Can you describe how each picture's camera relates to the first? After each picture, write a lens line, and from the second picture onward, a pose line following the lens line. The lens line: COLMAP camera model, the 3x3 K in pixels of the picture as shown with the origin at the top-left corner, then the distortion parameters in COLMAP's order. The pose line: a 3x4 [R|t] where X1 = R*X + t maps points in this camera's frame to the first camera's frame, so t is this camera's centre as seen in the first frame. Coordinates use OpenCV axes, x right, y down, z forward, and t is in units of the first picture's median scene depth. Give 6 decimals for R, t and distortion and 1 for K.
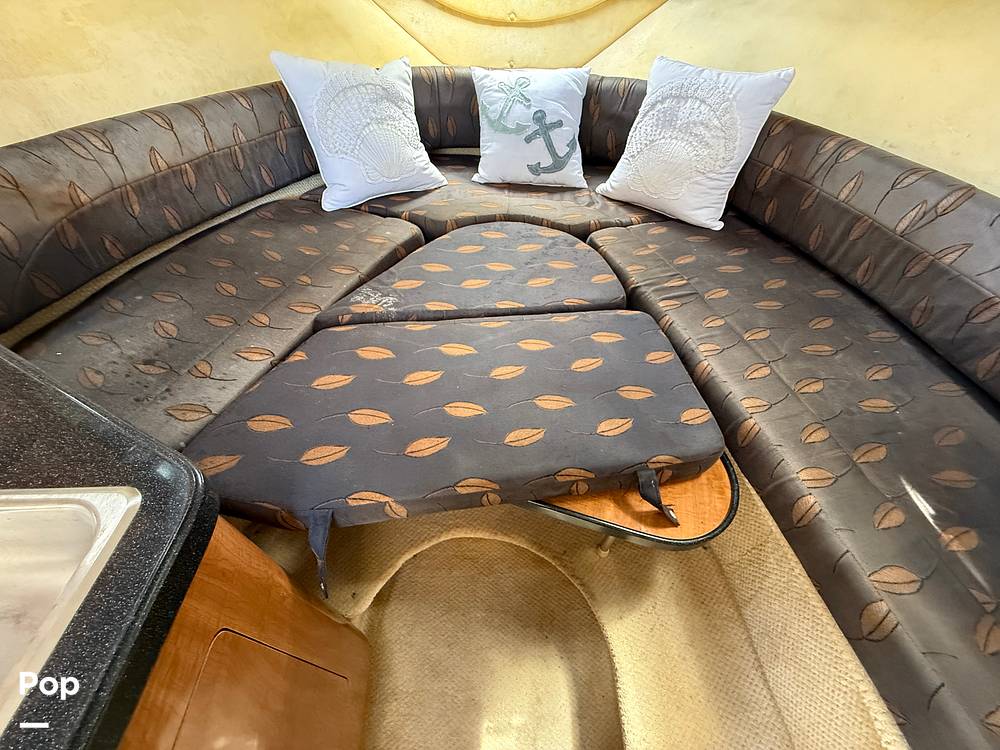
lens RADIAL K [[402.5, 0, 500.0], [0, 402.5, 375.0], [0, 0, 1]] dist [-0.002122, -0.000301]
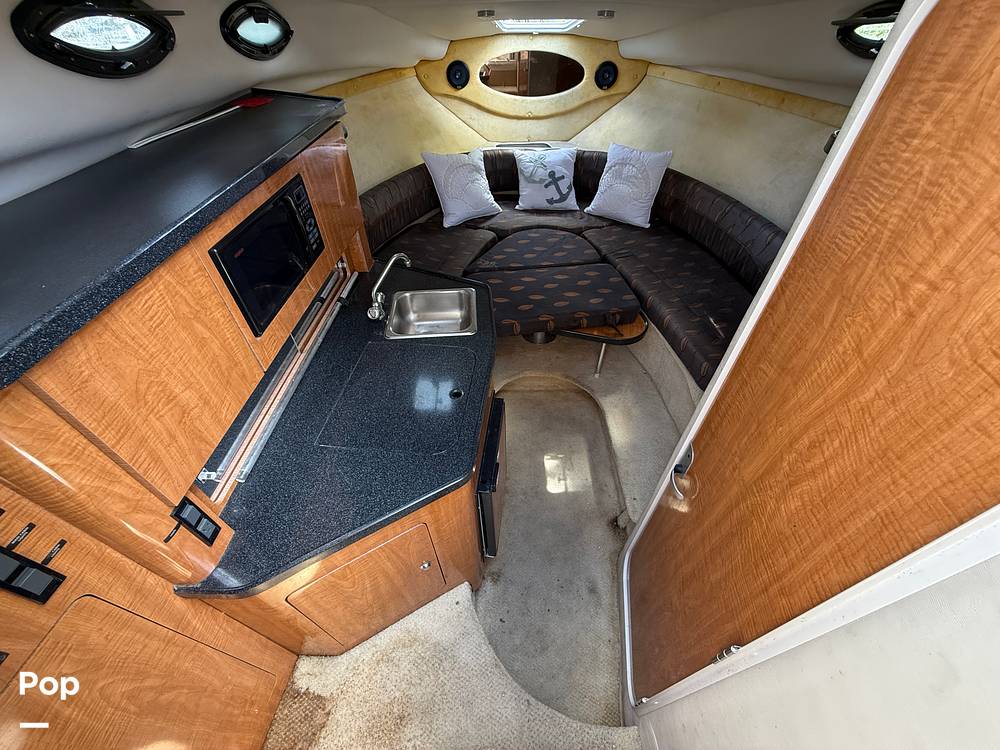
lens RADIAL K [[402.5, 0, 500.0], [0, 402.5, 375.0], [0, 0, 1]] dist [-0.002122, -0.000301]
pose [[0.998925, -0.046347, -0.000229, -0.204290], [0.046263, 0.997390, -0.055431, 0.424538], [0.002798, 0.055361, 0.998462, -0.904695]]
